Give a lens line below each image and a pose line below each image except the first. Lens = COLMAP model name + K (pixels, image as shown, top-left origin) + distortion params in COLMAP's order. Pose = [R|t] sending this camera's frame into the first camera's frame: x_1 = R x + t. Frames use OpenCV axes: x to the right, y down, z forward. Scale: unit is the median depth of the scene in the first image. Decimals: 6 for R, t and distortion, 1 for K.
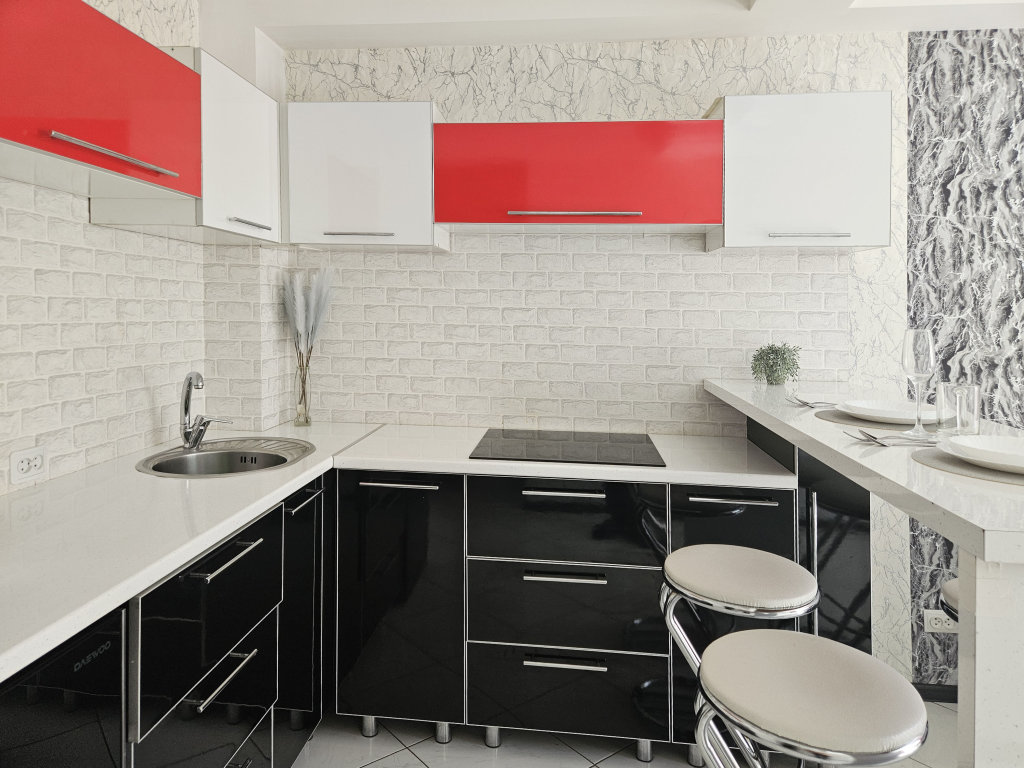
lens RADIAL K [[717.1, 0, 507.2], [0, 717.1, 329.9], [0, 0, 1]] dist [0.056665, -0.037989]
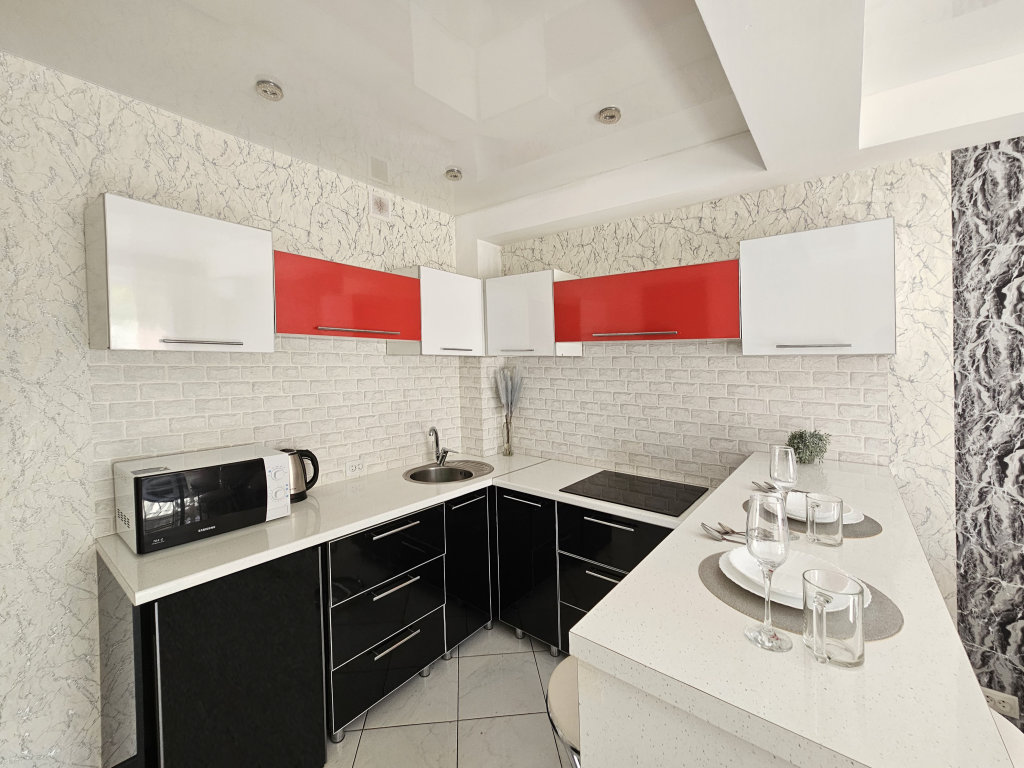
lens RADIAL K [[442.2, 0, 495.4], [0, 442.2, 384.4], [0, 0, 1]] dist [0.004238, -0.000581]
pose [[0.844148, 0.009036, -0.536034, 0.315859], [-0.002857, 0.999920, 0.012357, -0.064354], [0.536102, -0.008900, 0.844106, 0.073651]]
